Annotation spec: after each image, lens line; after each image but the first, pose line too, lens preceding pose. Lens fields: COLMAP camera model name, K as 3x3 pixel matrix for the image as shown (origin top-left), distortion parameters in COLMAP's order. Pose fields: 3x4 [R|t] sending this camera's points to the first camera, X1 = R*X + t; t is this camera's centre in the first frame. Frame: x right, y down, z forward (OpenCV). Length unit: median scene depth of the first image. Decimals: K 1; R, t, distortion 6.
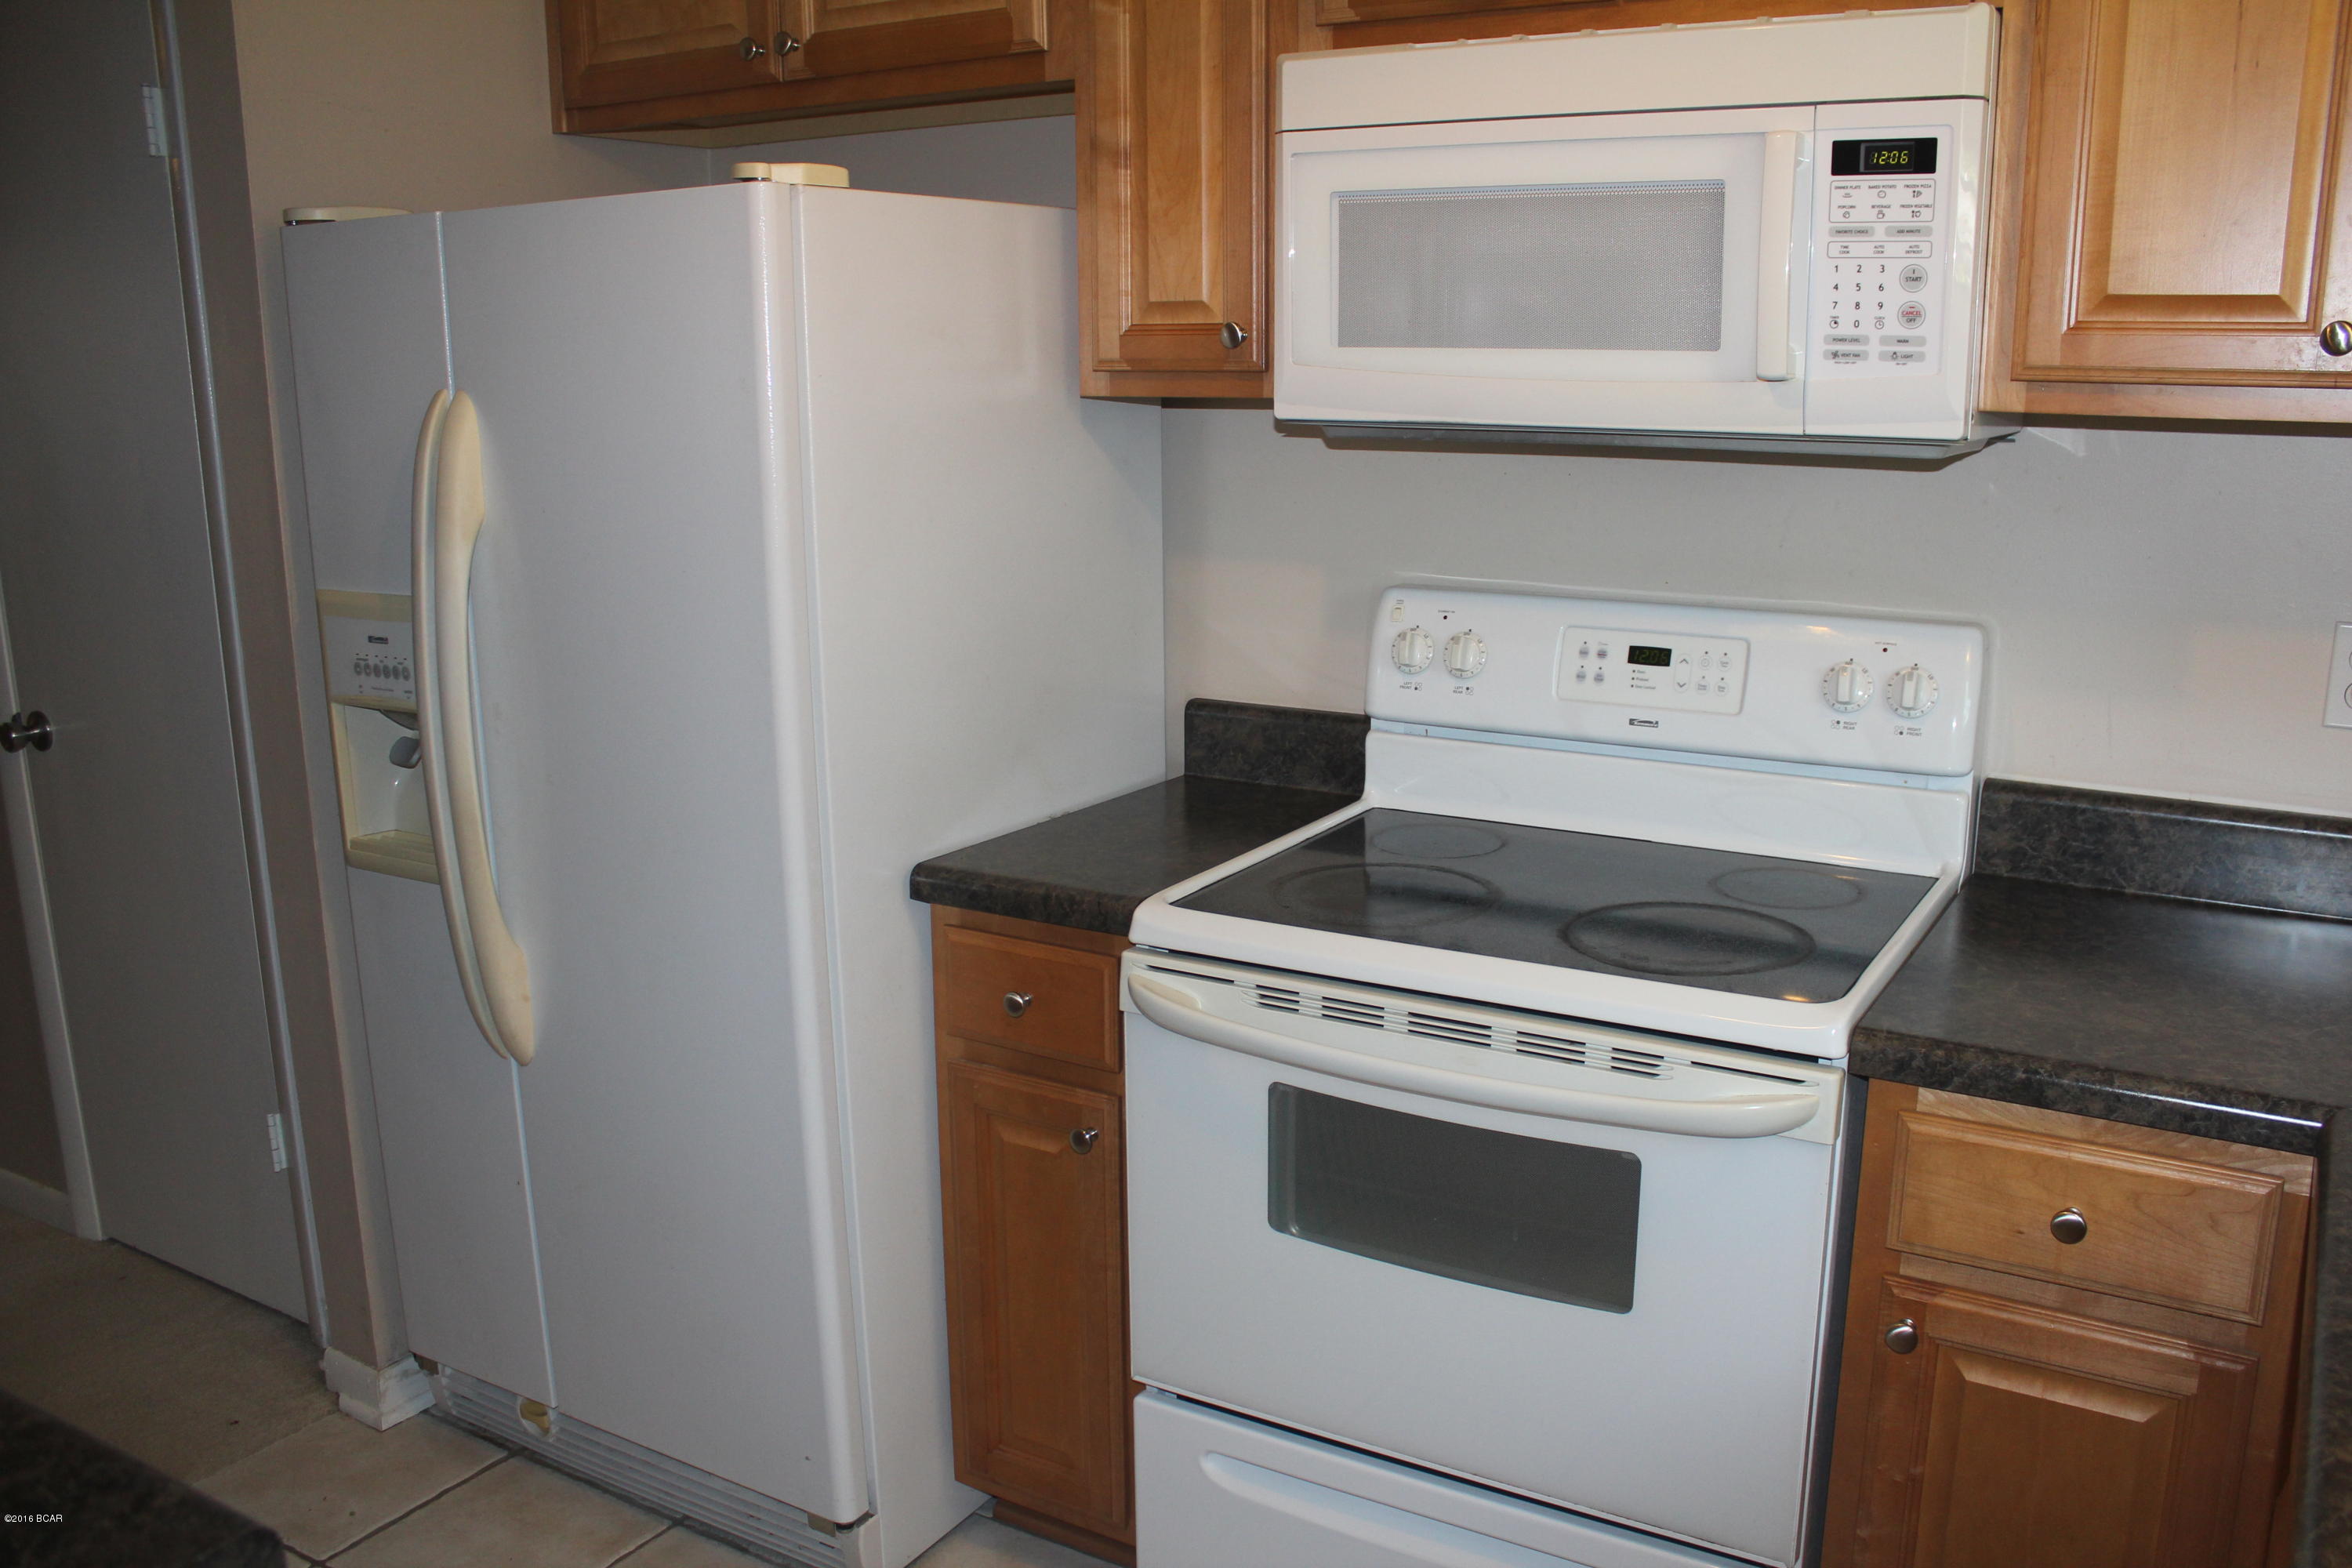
lens RADIAL K [[1955.9, 0, 1205.8], [0, 1955.9, 789.0], [0, 0, 1]] dist [-0.188317, 0.192127]
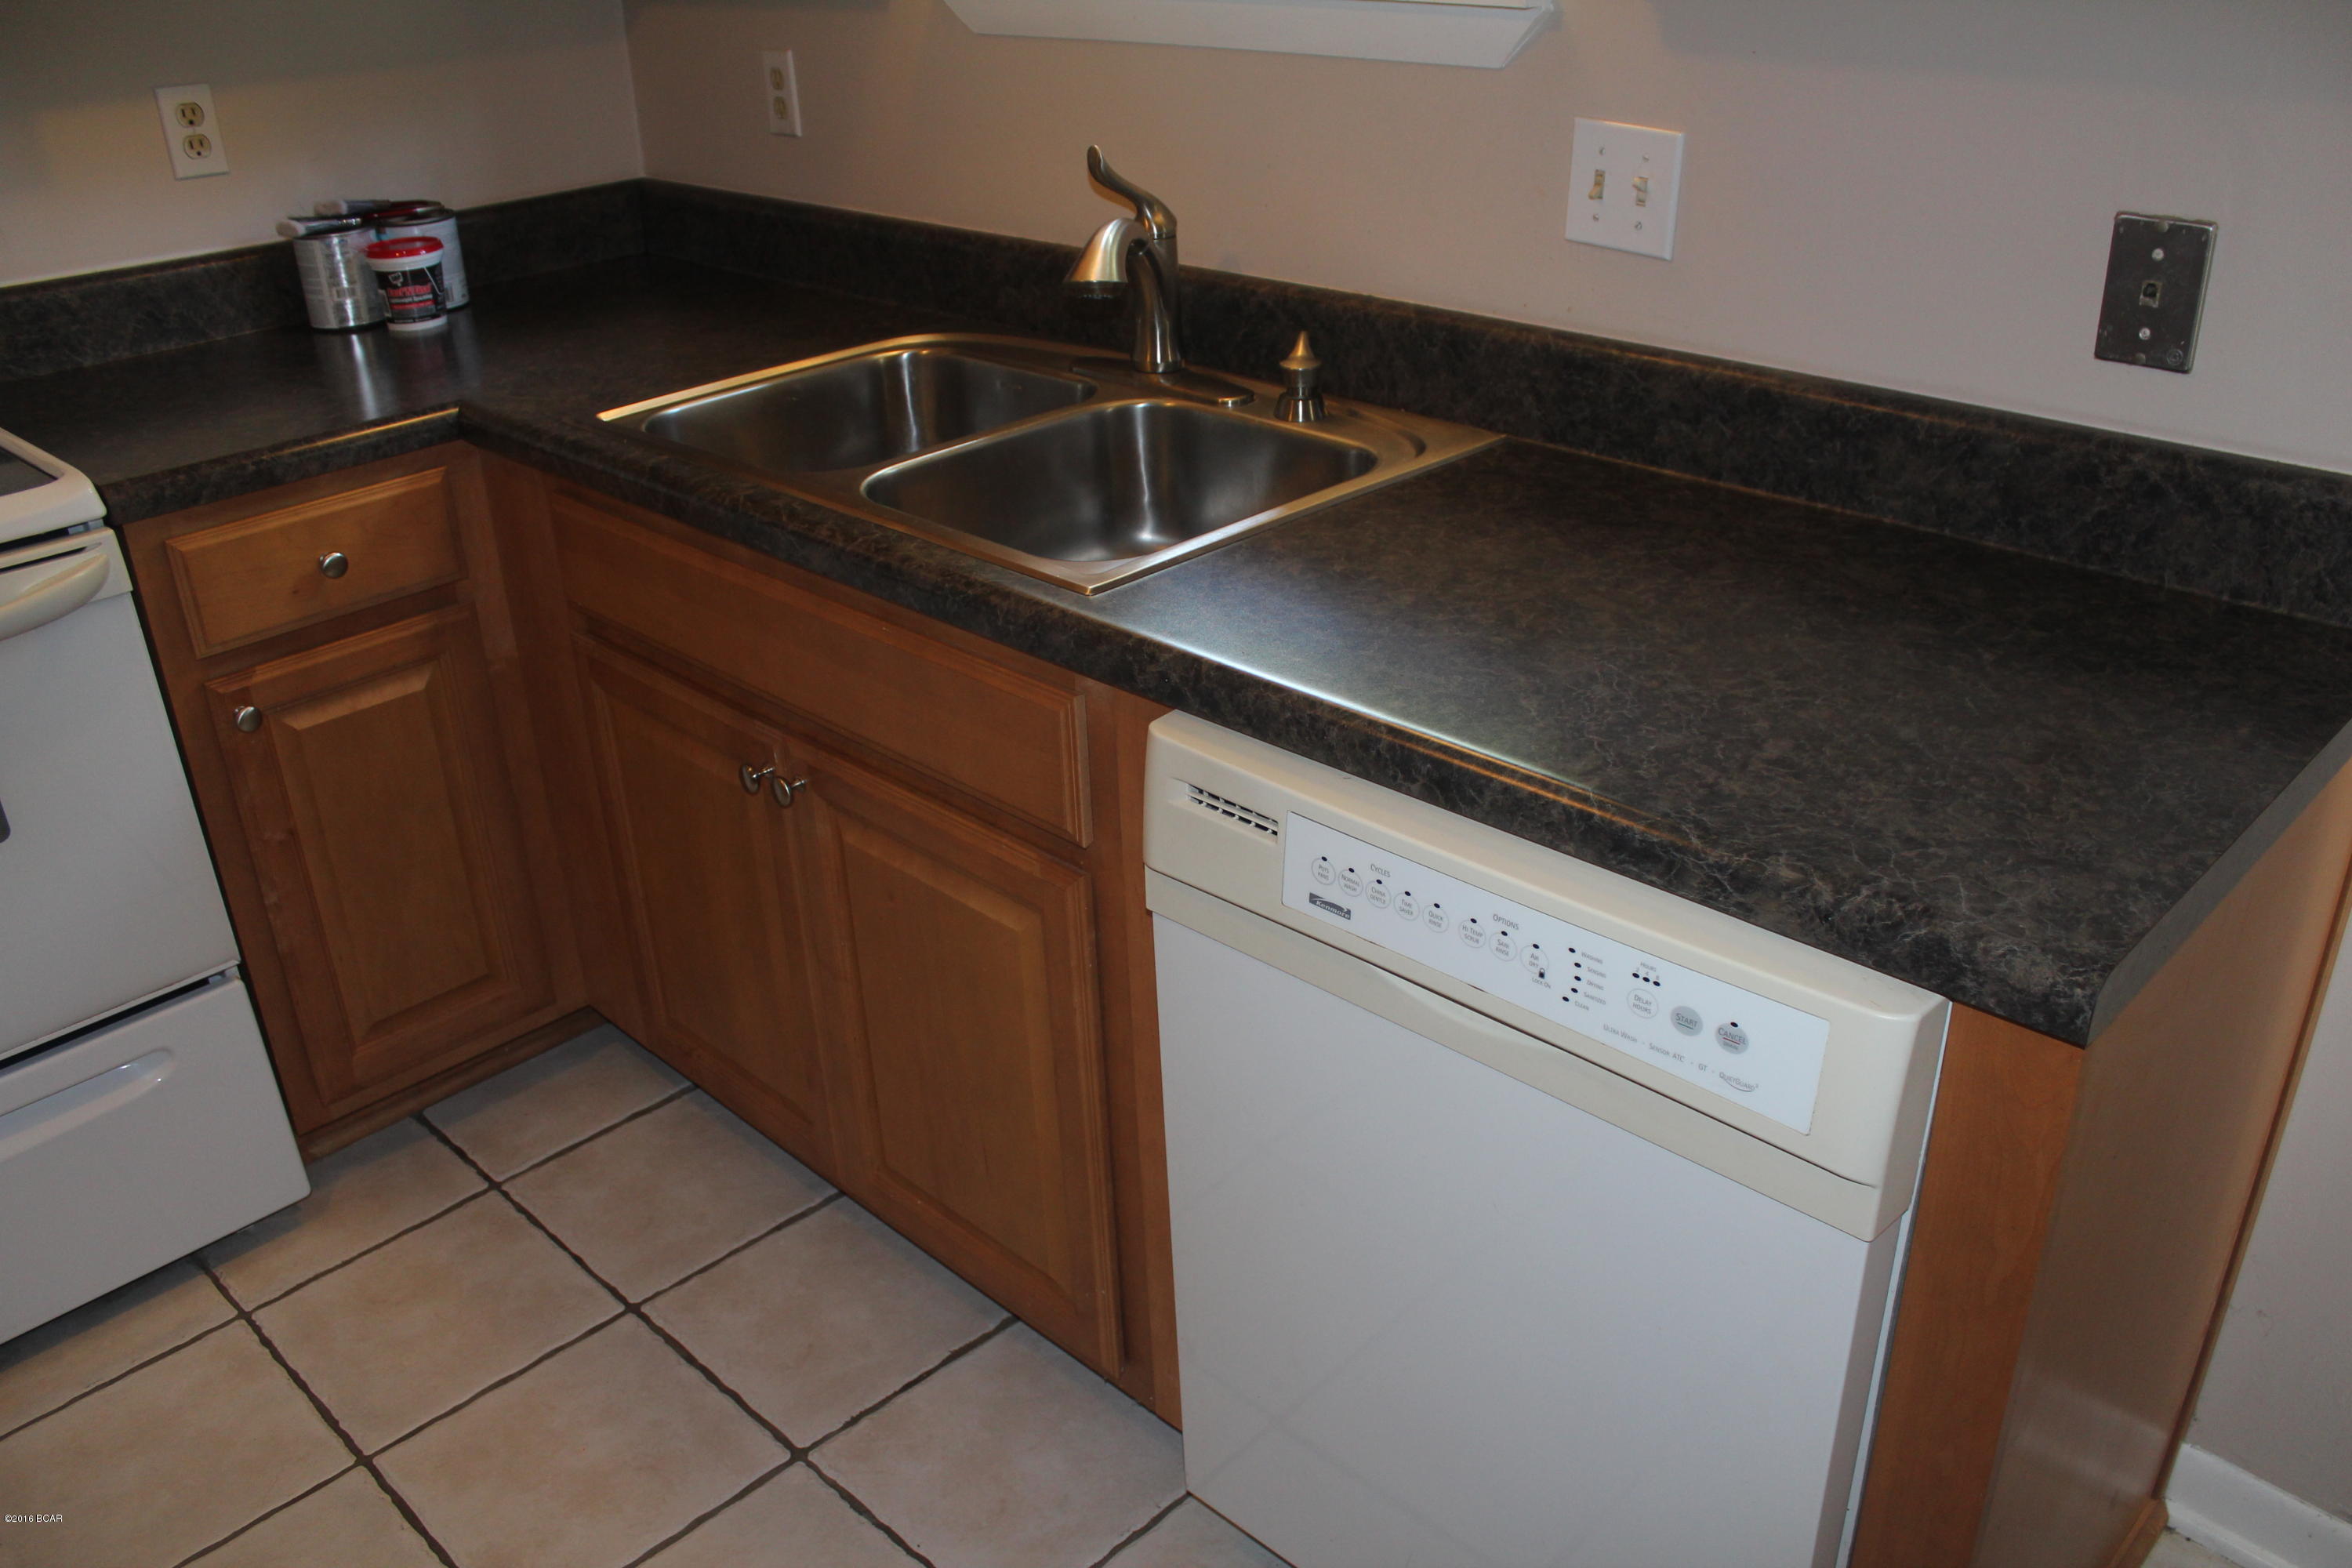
lens RADIAL K [[1955.9, 0, 1205.8], [0, 1955.9, 789.0], [0, 0, 1]] dist [-0.188317, 0.192127]
pose [[0.231012, -0.439394, 0.868082, -0.490589], [0.246844, 0.889492, 0.384541, 0.016949], [-0.941117, 0.125447, 0.313945, 0.052717]]
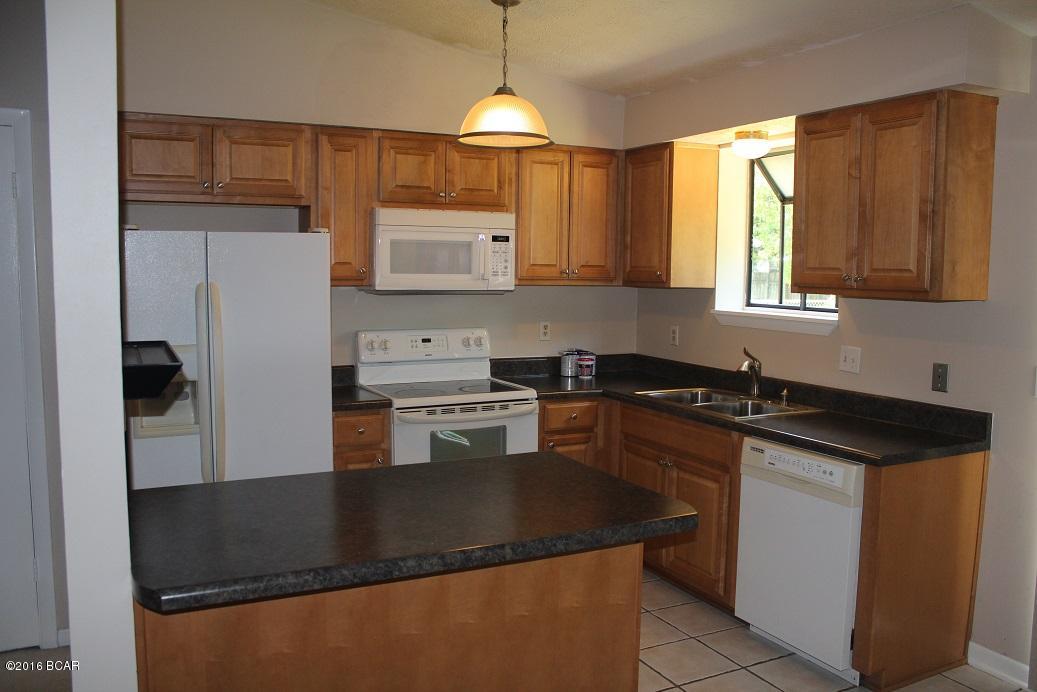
lens RADIAL K [[862.4, 0, 531.6], [0, 862.4, 348.2], [0, 0, 1]] dist [-0.188317, 0.192127]
pose [[0.524307, -0.067657, 0.848837, -1.623116], [0.174359, 0.984248, -0.029247, 0.061082], [-0.833487, 0.163336, 0.527845, -0.314652]]
